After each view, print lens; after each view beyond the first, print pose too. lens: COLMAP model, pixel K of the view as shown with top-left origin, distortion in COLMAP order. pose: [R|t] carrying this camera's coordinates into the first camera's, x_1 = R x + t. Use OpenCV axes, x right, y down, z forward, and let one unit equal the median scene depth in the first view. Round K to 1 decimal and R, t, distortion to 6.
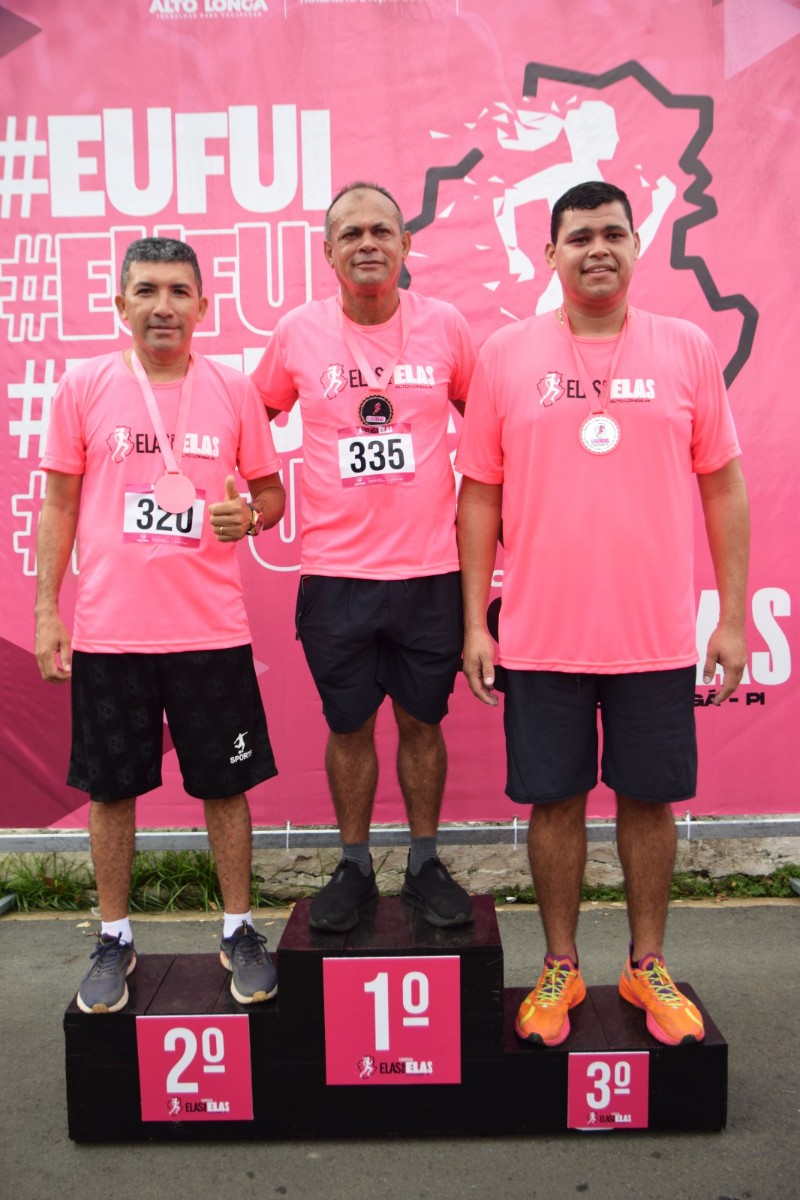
lens RADIAL K [[1048.4, 0, 401.2], [0, 1048.4, 617.8], [0, 0, 1]] dist [-0.090840, 0.143364]
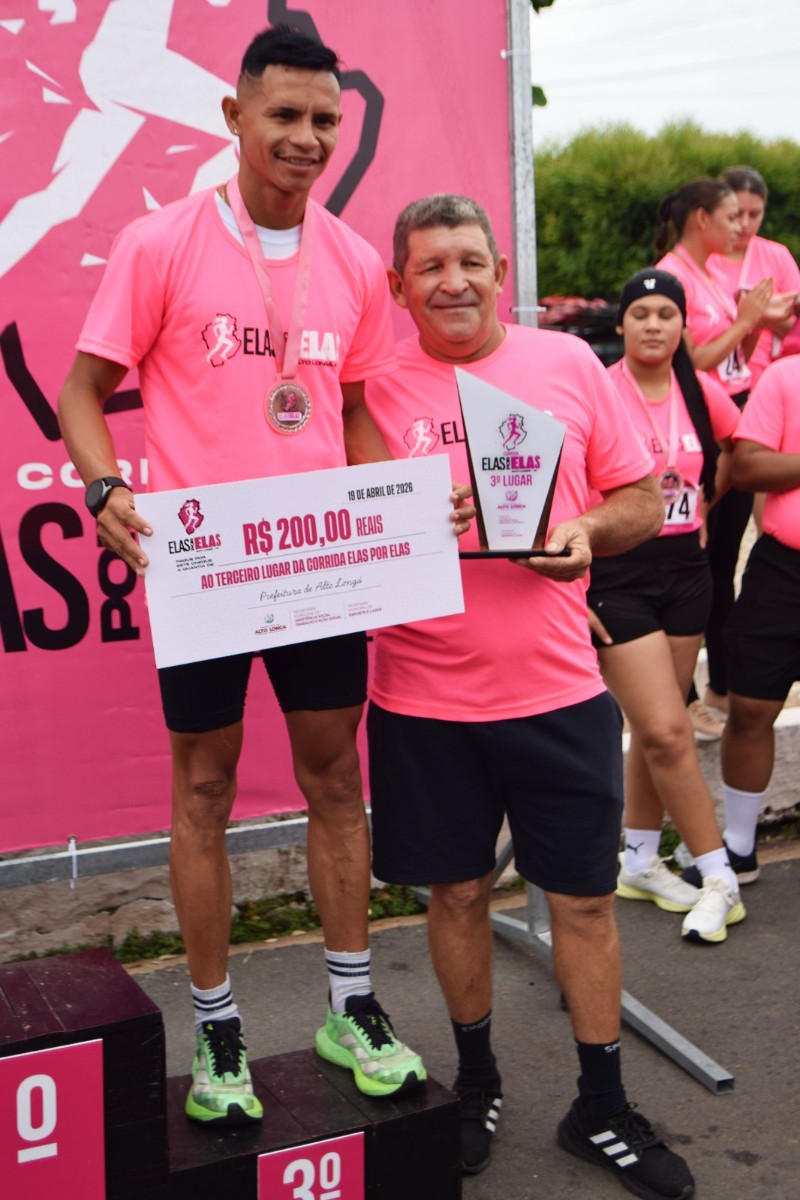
lens RADIAL K [[1632.8, 0, 374.2], [0, 1632.8, 539.2], [0, 0, 1]] dist [-0.028934, 0.106338]
pose [[0.901104, -0.038070, 0.431928, -0.161852], [0.040650, 0.999168, 0.003261, 0.007568], [-0.431693, 0.014619, 0.901902, -0.012592]]
